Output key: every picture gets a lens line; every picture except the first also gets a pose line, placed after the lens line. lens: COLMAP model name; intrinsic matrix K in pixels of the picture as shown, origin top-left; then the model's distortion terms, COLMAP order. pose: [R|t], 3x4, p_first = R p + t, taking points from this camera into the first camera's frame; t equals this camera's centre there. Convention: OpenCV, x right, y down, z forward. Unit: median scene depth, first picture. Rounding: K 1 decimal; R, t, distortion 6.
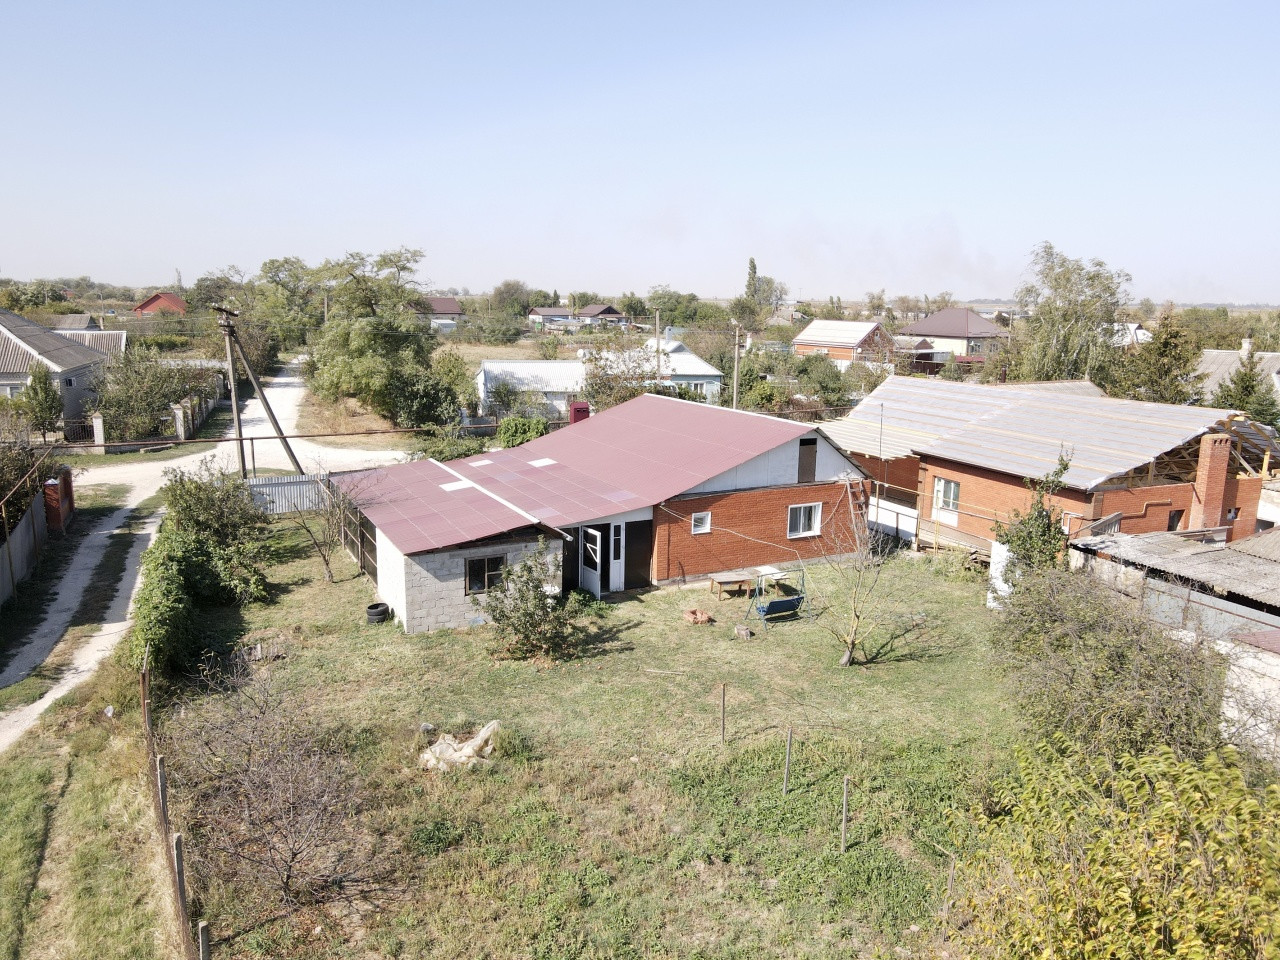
lens RADIAL K [[951.1, 0, 635.2], [0, 951.1, 479.9], [0, 0, 1]] dist [-0.000990, 0.020709]
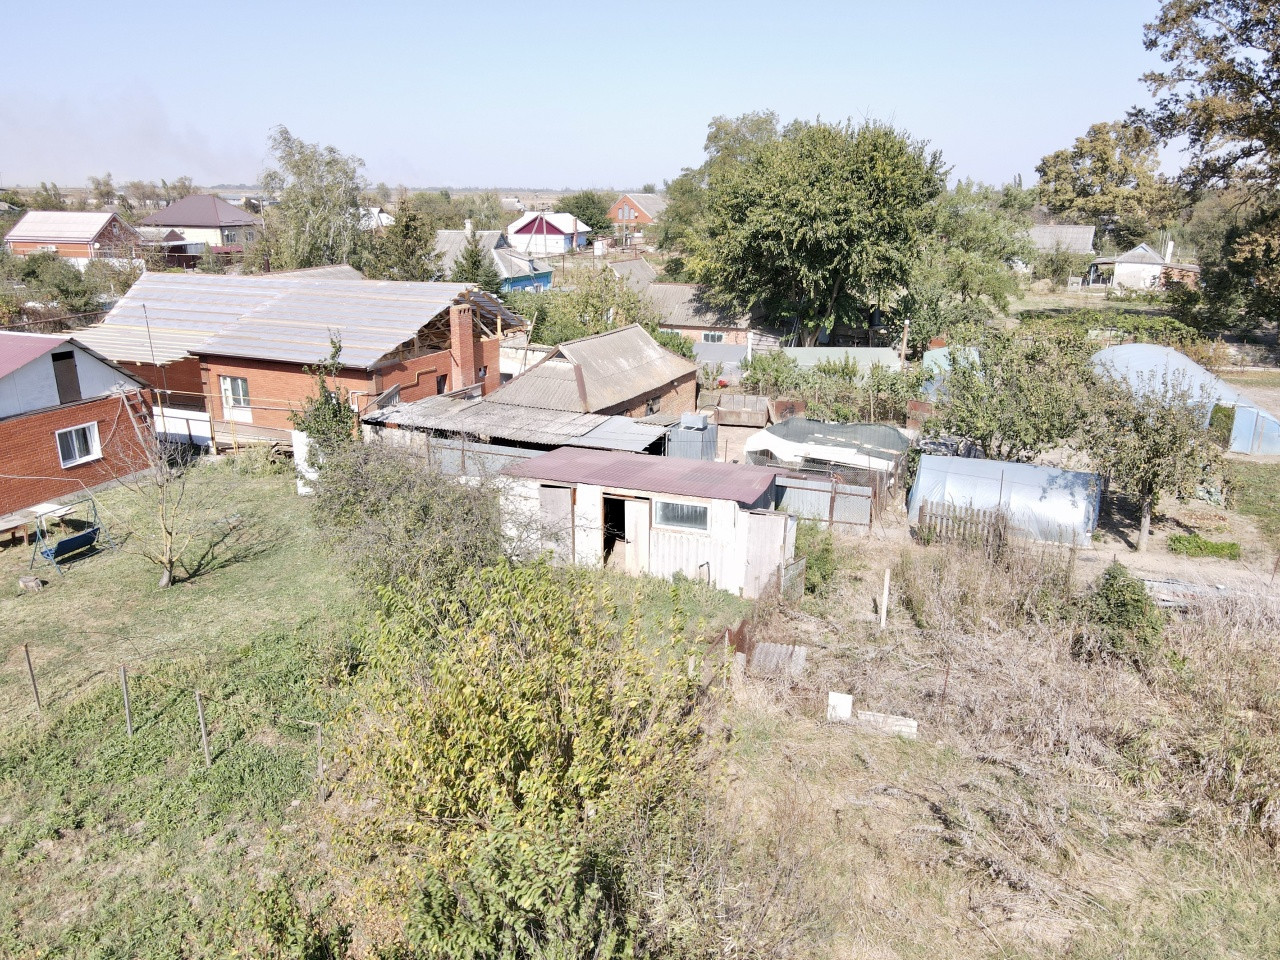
lens RADIAL K [[951.1, 0, 633.6], [0, 951.1, 472.5], [0, 0, 1]] dist [-0.000990, 0.020709]
pose [[0.742202, -0.204560, 0.638194, -0.012312], [0.135440, 0.978412, 0.156097, -0.001064], [-0.656348, -0.029419, 0.753885, -0.013917]]
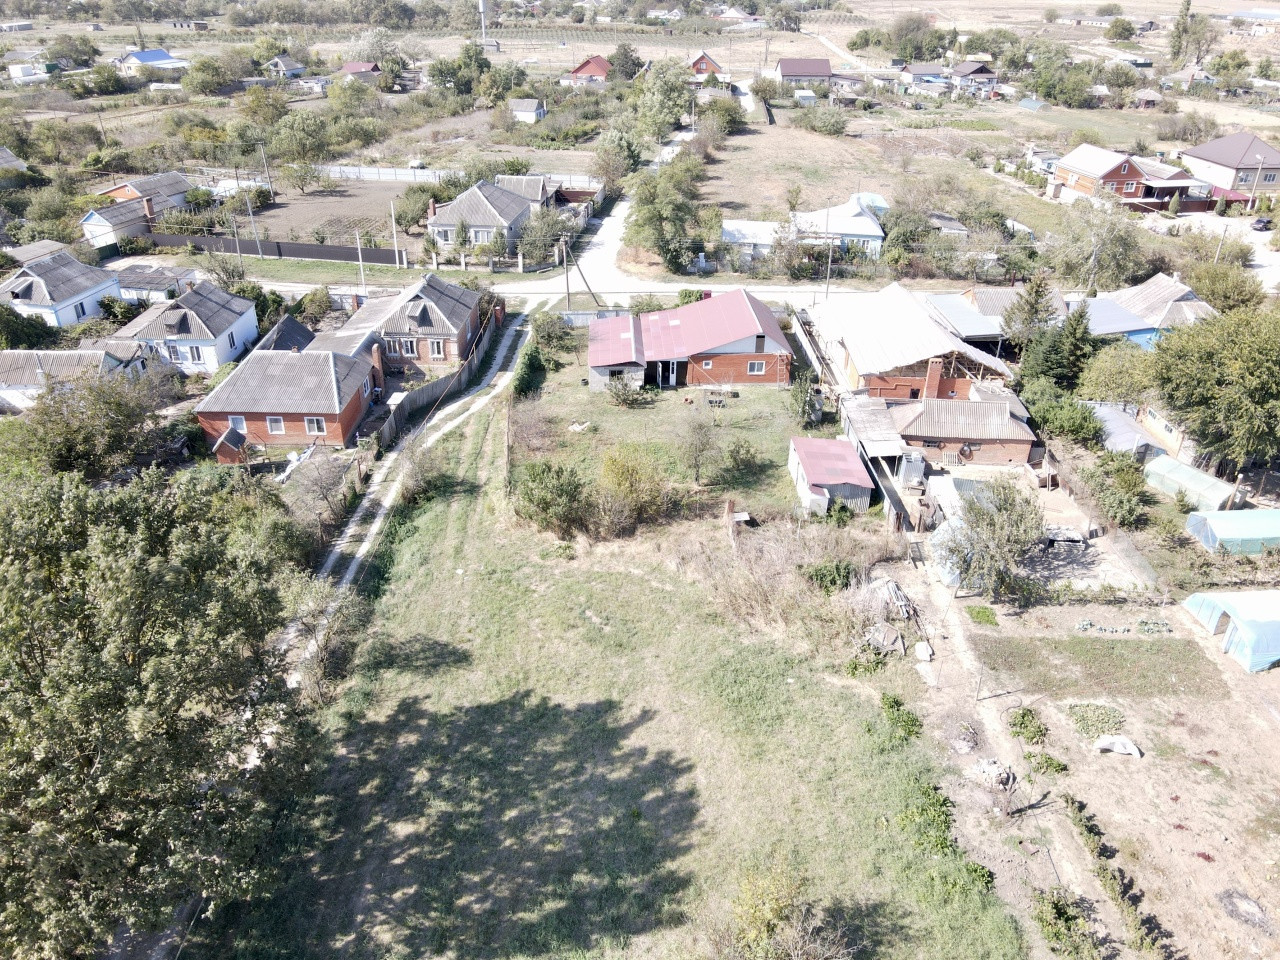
lens RADIAL K [[951.1, 0, 640.8], [0, 951.1, 477.6], [0, 0, 1]] dist [-0.000990, 0.020709]
pose [[0.906067, 0.200448, -0.372644, 0.975452], [-0.079825, 0.945835, 0.314681, -0.486608], [0.415537, -0.255375, 0.872990, -1.485964]]
